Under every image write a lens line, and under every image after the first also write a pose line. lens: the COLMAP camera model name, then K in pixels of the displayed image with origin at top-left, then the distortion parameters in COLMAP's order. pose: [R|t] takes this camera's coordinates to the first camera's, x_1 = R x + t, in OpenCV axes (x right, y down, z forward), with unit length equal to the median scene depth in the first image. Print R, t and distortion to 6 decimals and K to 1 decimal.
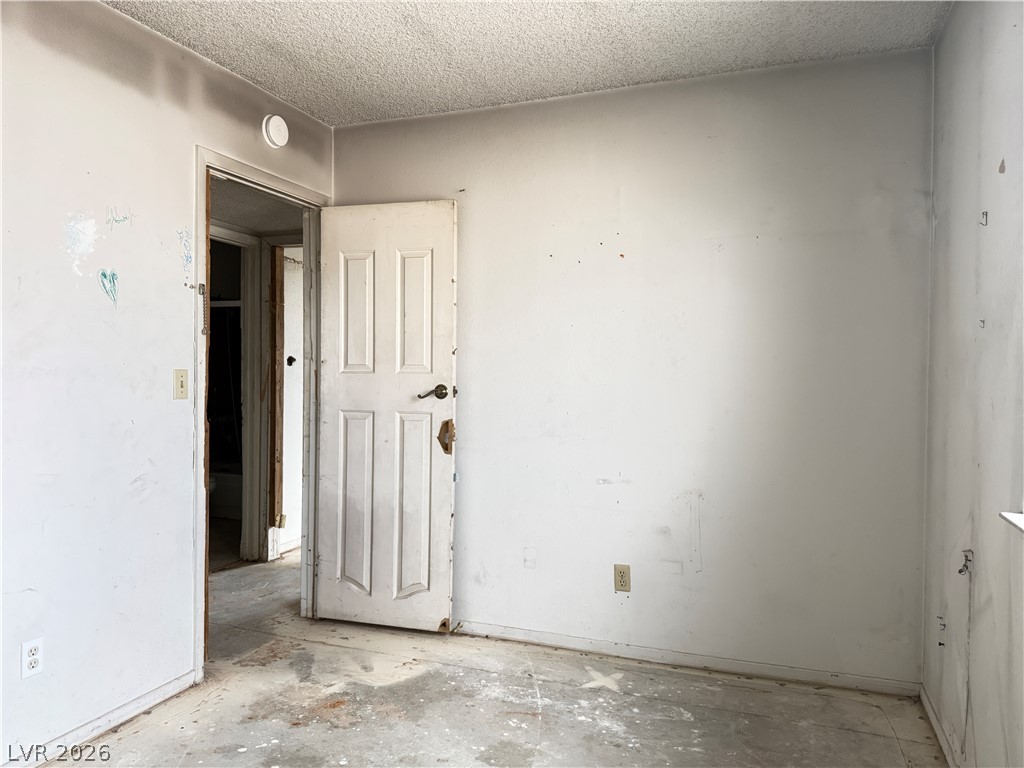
lens RADIAL K [[725.2, 0, 512.0], [0, 725.2, 384.0], [0, 0, 1]] dist [0.025276, -0.051917]
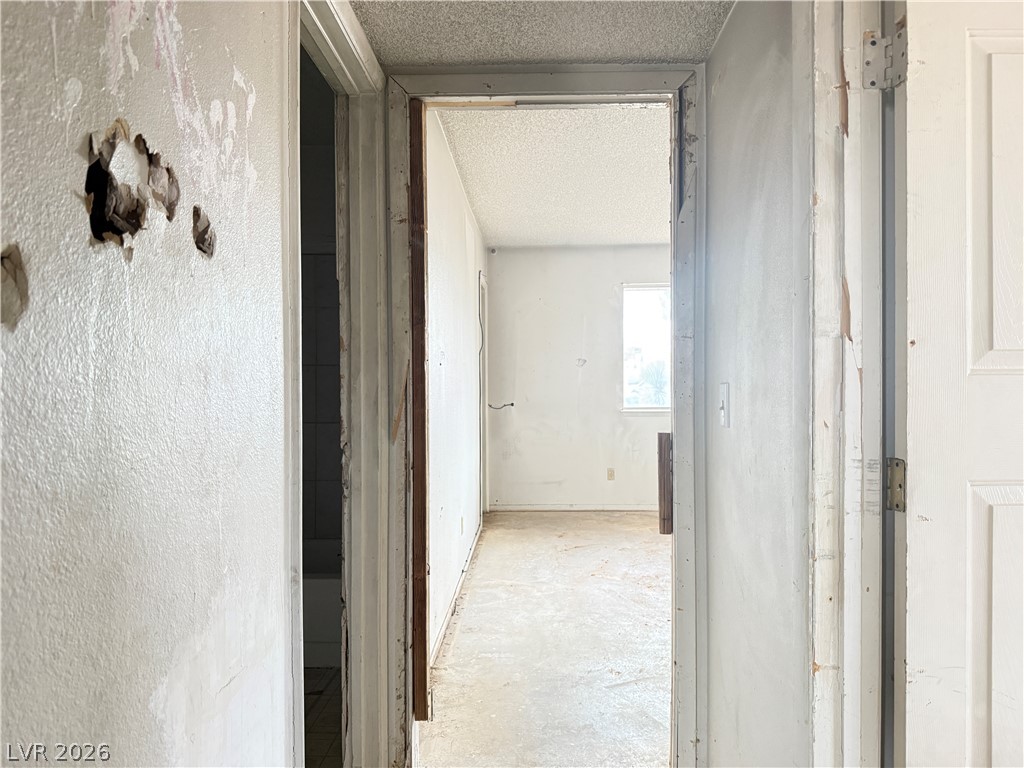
lens RADIAL K [[727.2, 0, 512.0], [0, 727.2, 384.0], [0, 0, 1]] dist [0.073038, -0.113664]
pose [[0.947135, -0.013204, 0.320564, -0.594925], [0.015471, 0.999870, -0.004528, -0.013336], [-0.320462, 0.009248, 0.947216, 0.779363]]
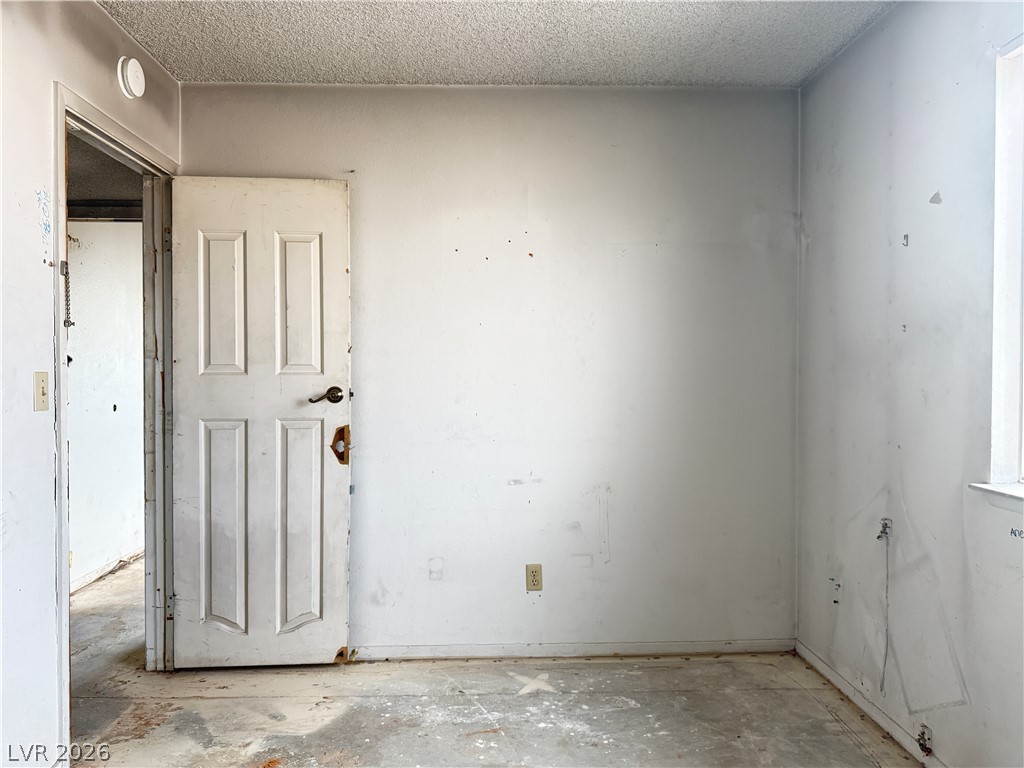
lens RADIAL K [[725.2, 0, 512.0], [0, 725.2, 384.0], [0, 0, 1]] dist [0.025276, -0.051917]
pose [[0.921864, -0.014034, 0.387259, -0.244182], [0.014233, 0.999896, 0.002355, -0.001623], [-0.387252, 0.003341, 0.921968, 0.087496]]
